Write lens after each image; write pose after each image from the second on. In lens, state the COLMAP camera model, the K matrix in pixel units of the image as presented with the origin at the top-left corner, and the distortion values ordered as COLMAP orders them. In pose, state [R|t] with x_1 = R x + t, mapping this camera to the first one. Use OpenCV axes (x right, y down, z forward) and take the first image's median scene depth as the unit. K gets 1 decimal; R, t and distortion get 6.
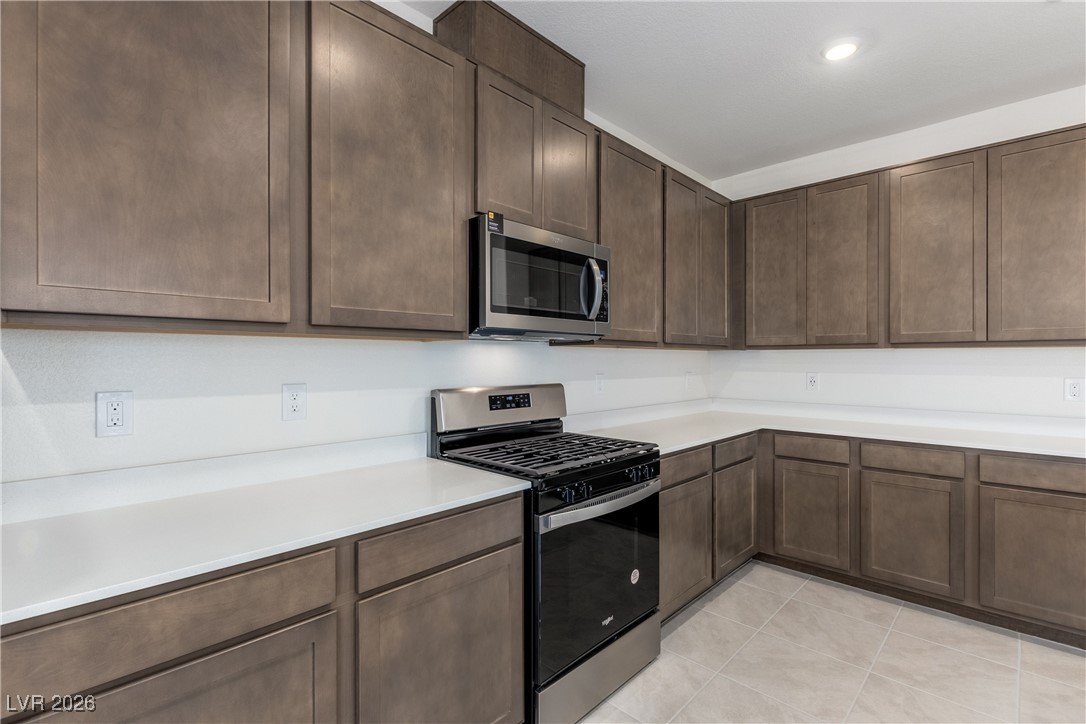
lens RADIAL K [[496.7, 0, 543.0], [0, 496.7, 362.0], [0, 0, 1]] dist [-0.002730, -0.000867]
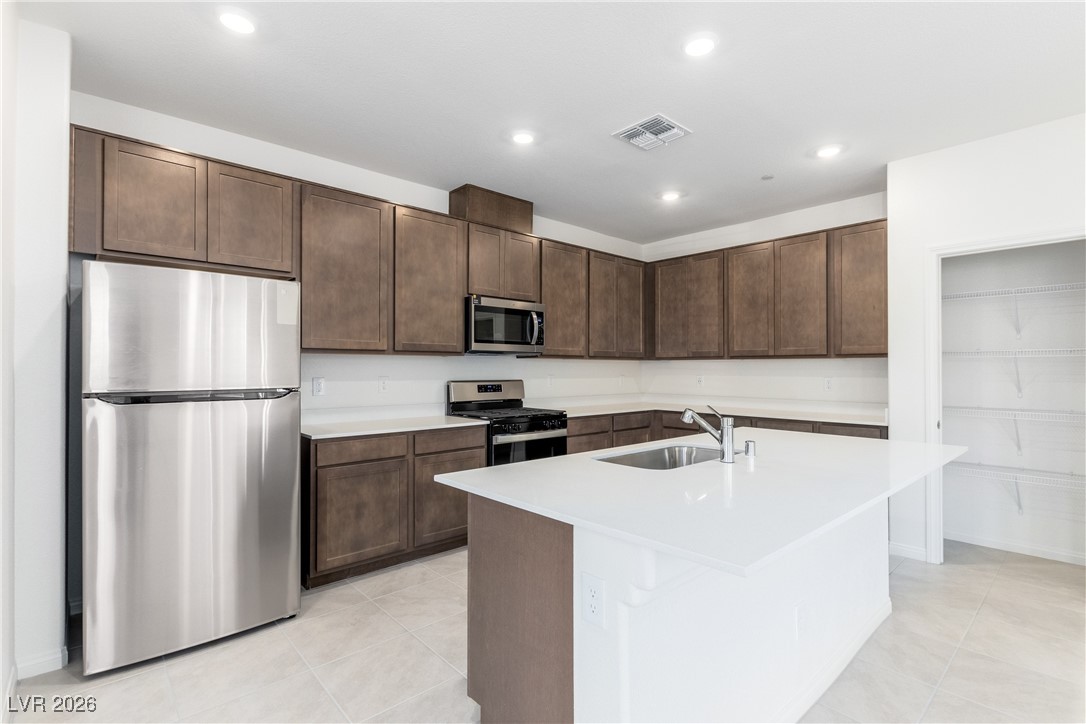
lens RADIAL K [[509.5, 0, 545.4], [0, 509.5, 366.1], [0, 0, 1]] dist [0.000881, 0.000727]
pose [[0.997896, 0.001460, -0.064818, 0.246189], [-0.002026, 0.999960, -0.008667, 0.011280], [0.064802, 0.008780, 0.997859, -0.828892]]
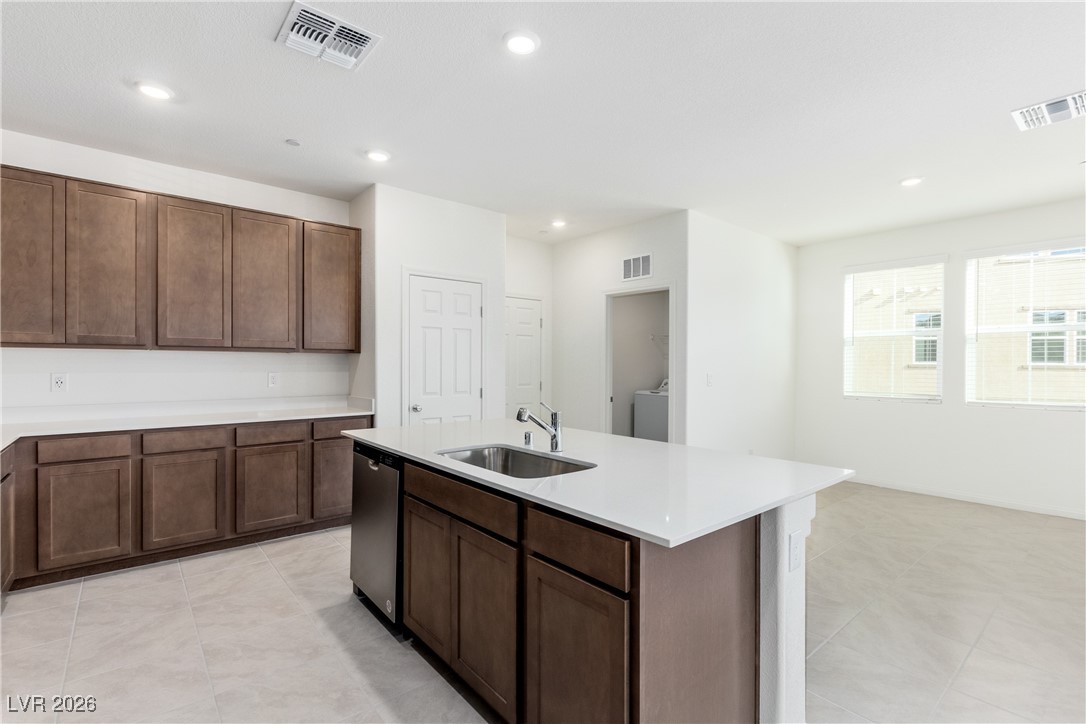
lens RADIAL K [[497.4, 0, 545.7], [0, 497.4, 365.8], [0, 0, 1]] dist [0.001003, -0.000578]
pose [[0.106985, -0.004741, 0.994249, -0.422674], [-0.002397, 0.999984, 0.005026, 0.001265], [-0.994258, -0.002921, 0.106972, -0.027648]]
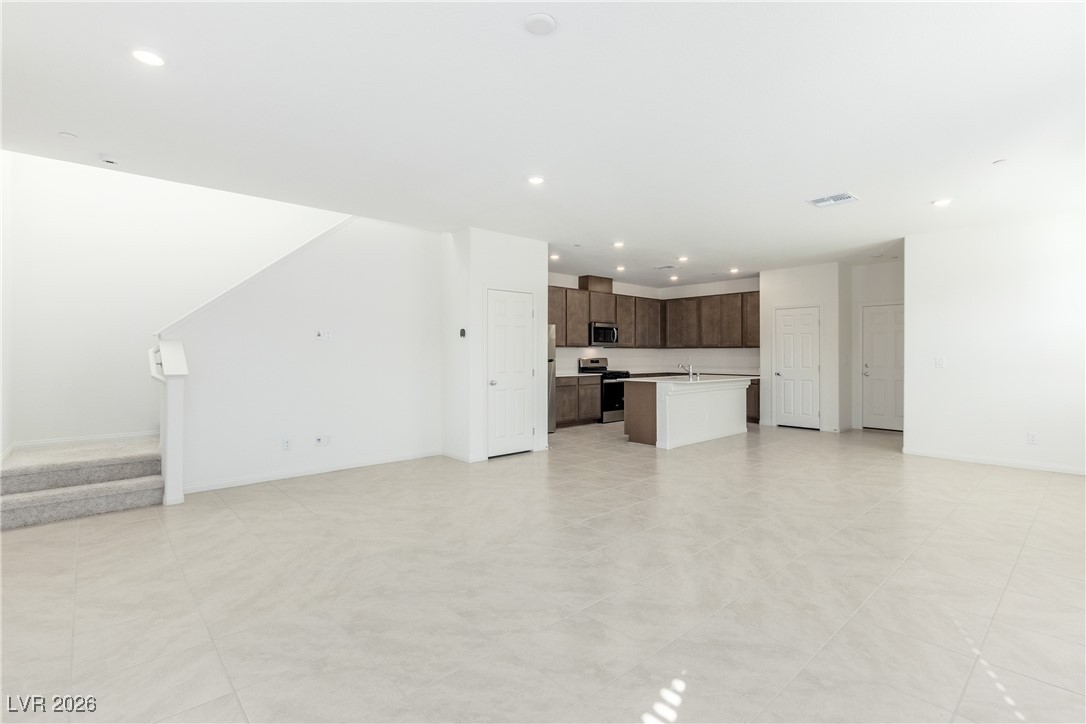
lens RADIAL K [[503.9, 0, 545.8], [0, 503.9, 353.4], [0, 0, 1]] dist [-0.000210, -0.000134]
pose [[0.997808, -0.000537, -0.066169, -0.184776], [0.000234, 0.999989, -0.004591, 0.027061], [0.066171, 0.004565, 0.997798, -3.081100]]
